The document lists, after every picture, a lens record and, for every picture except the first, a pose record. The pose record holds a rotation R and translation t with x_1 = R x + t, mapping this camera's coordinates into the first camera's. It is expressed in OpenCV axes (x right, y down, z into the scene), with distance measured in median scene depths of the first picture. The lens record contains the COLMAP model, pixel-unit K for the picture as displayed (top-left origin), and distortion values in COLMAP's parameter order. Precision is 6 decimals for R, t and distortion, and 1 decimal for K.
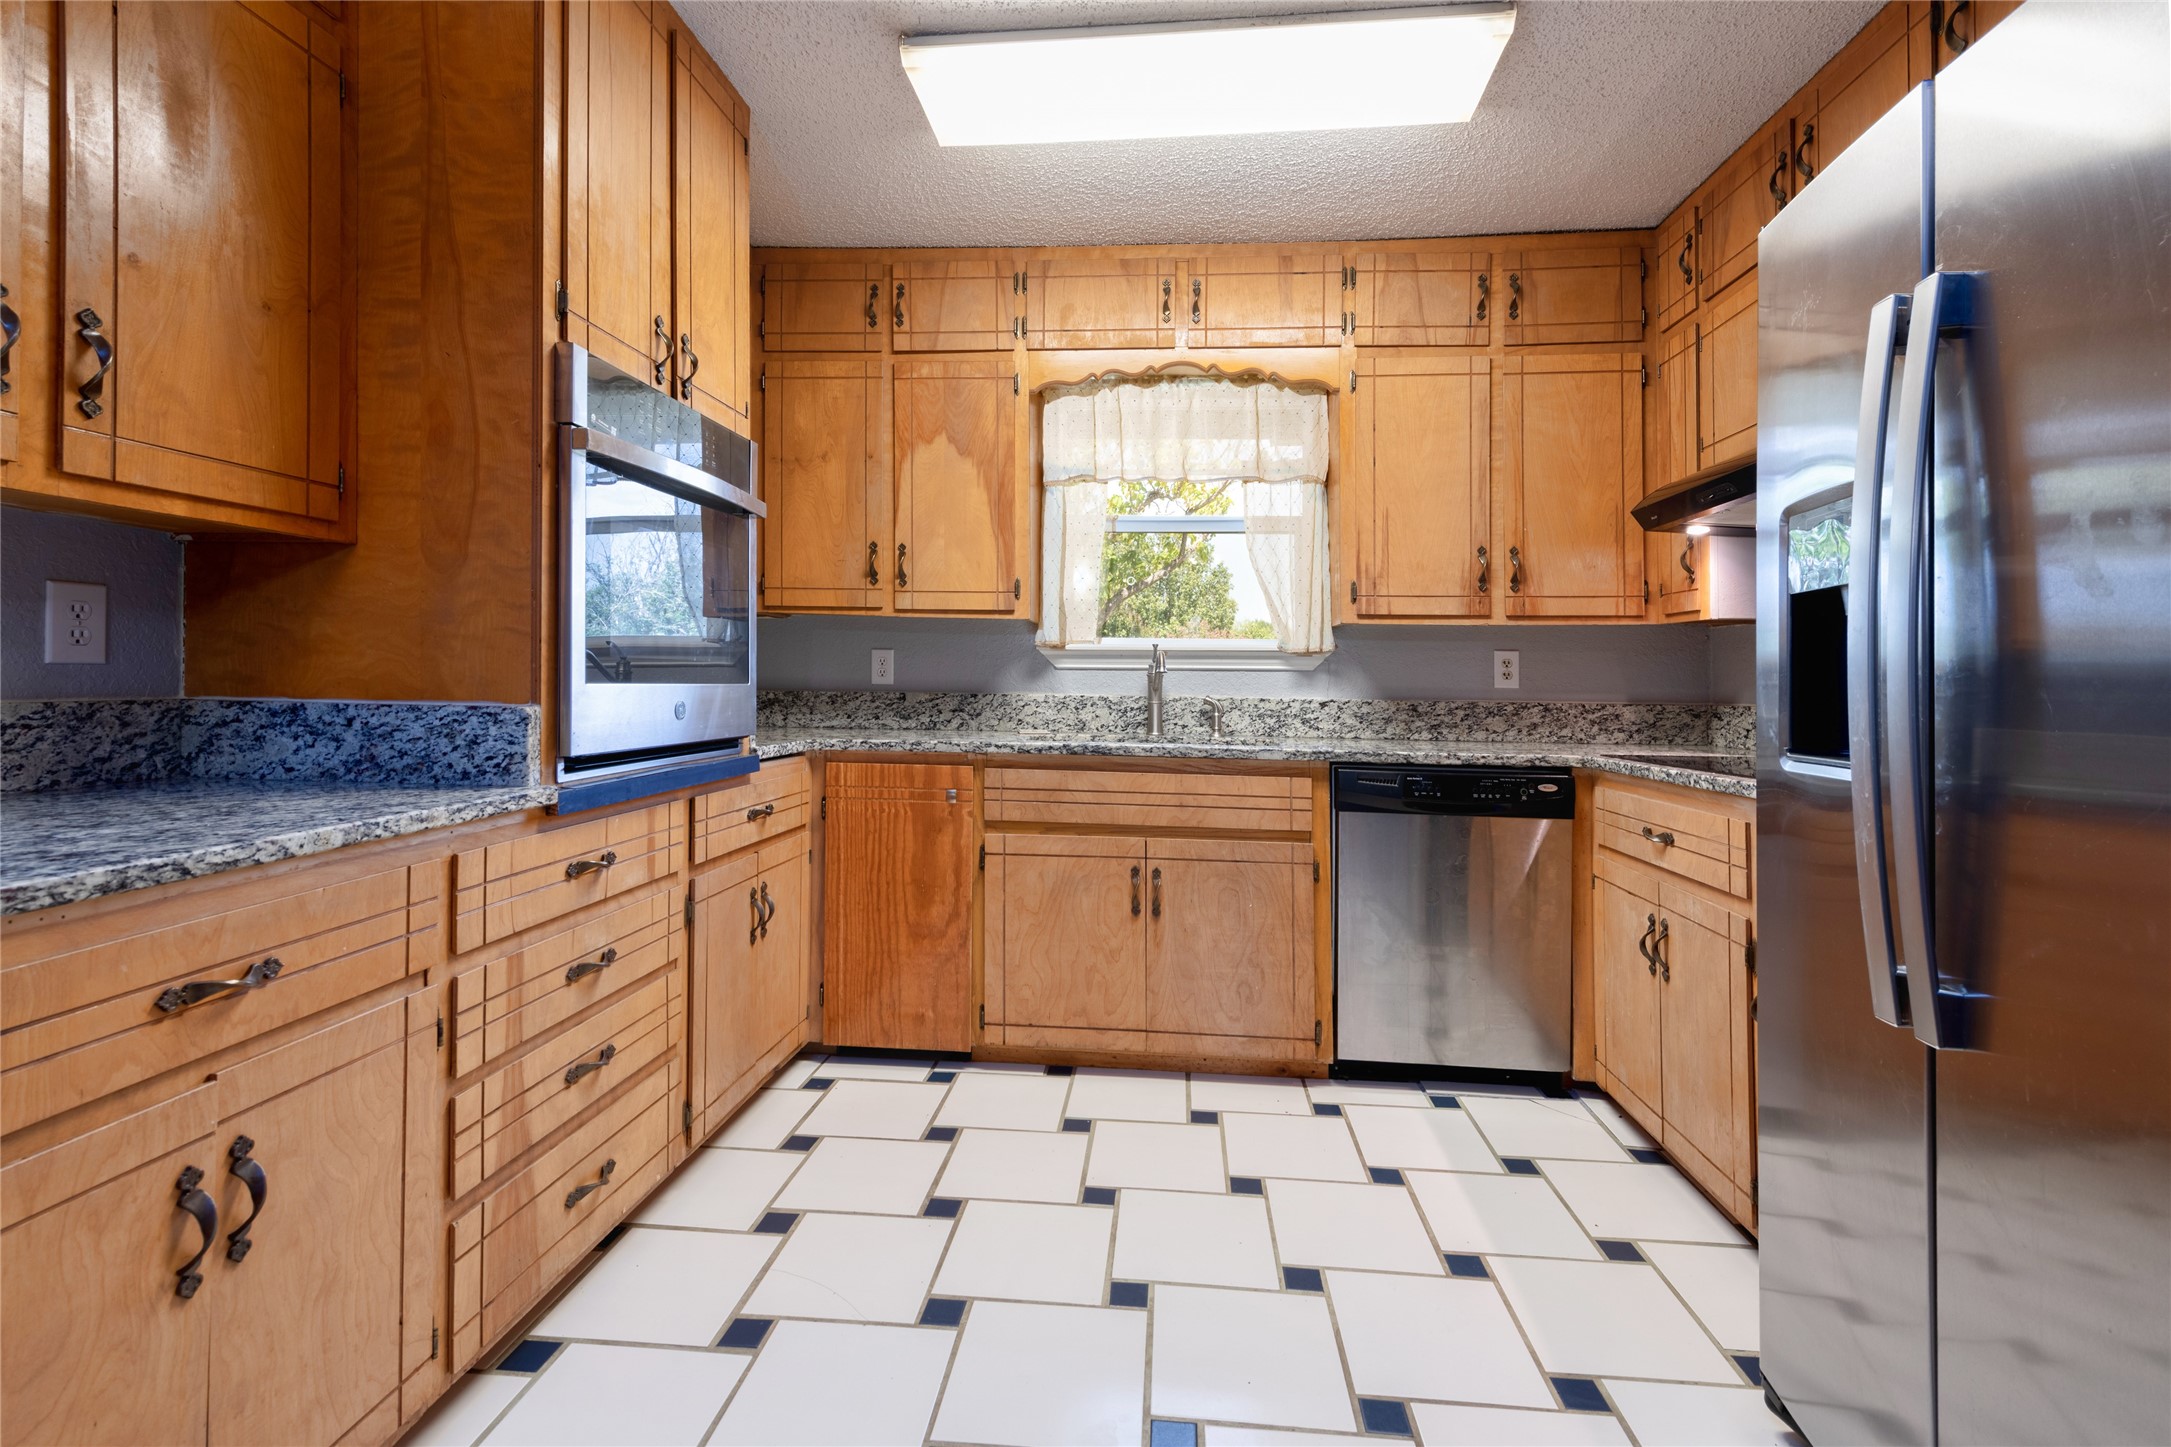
lens RADIAL K [[956.4, 0, 1159.4], [0, 956.4, 676.5], [0, 0, 1]] dist [0.020263, -0.006857]
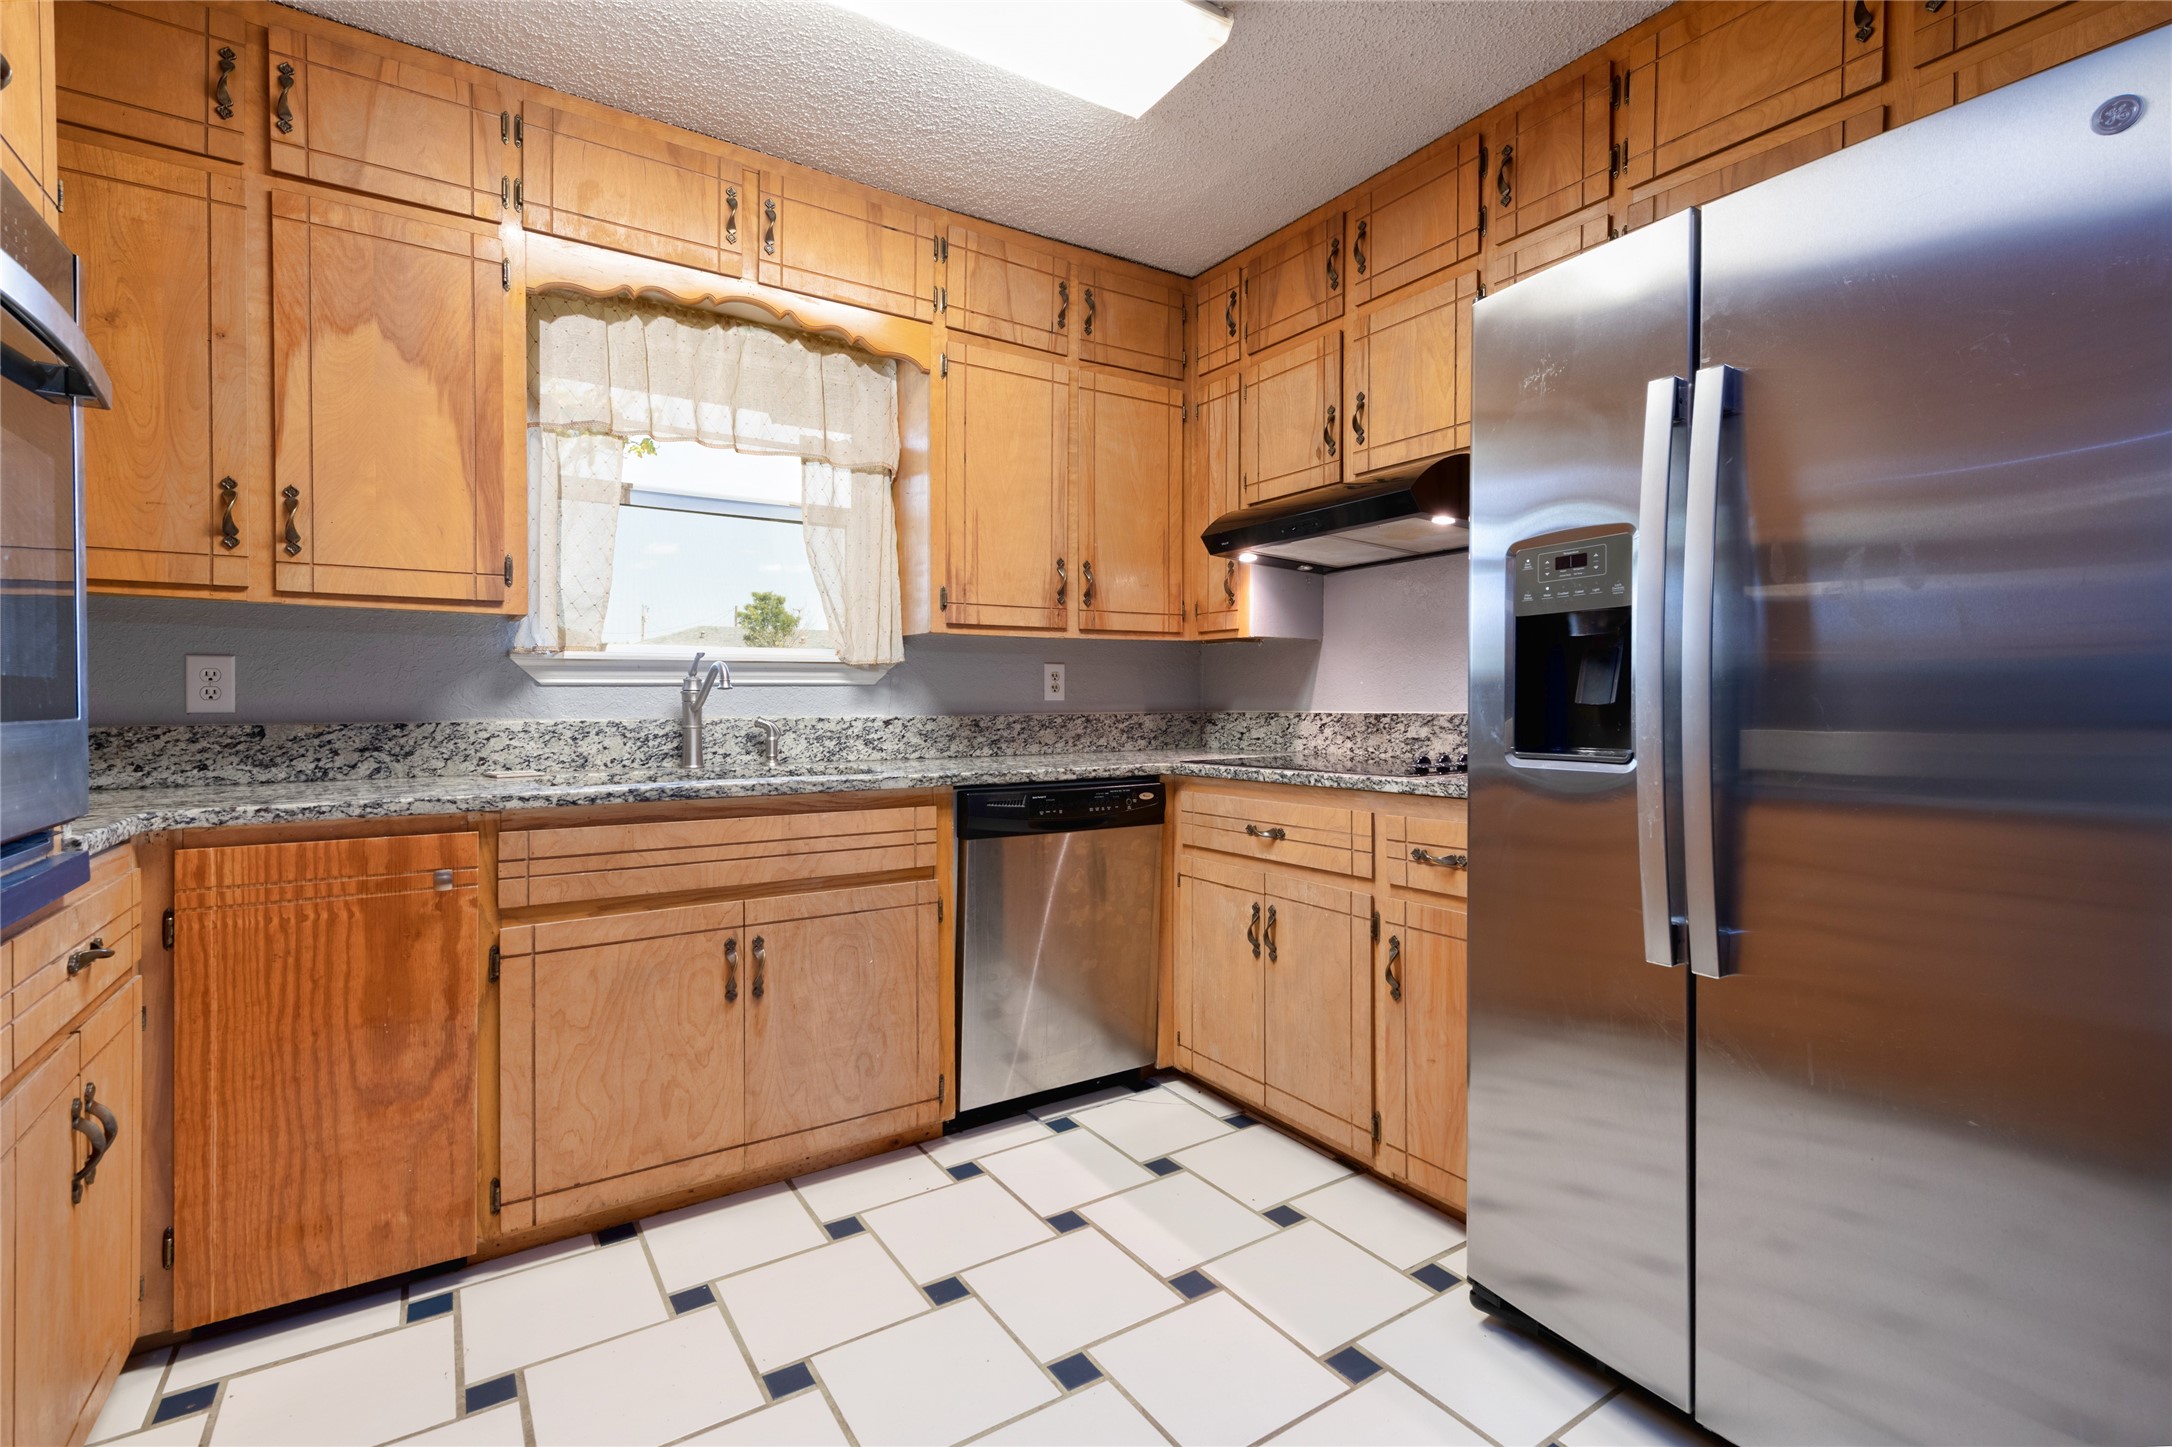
lens RADIAL K [[956.8, 0, 1088.7], [0, 956.8, 703.7], [0, 0, 1]] dist [0.020263, -0.006857]
pose [[0.801015, -0.019872, 0.598315, -0.250860], [0.011357, 0.999773, 0.018002, -0.003018], [-0.598537, -0.007625, 0.801059, 0.199391]]
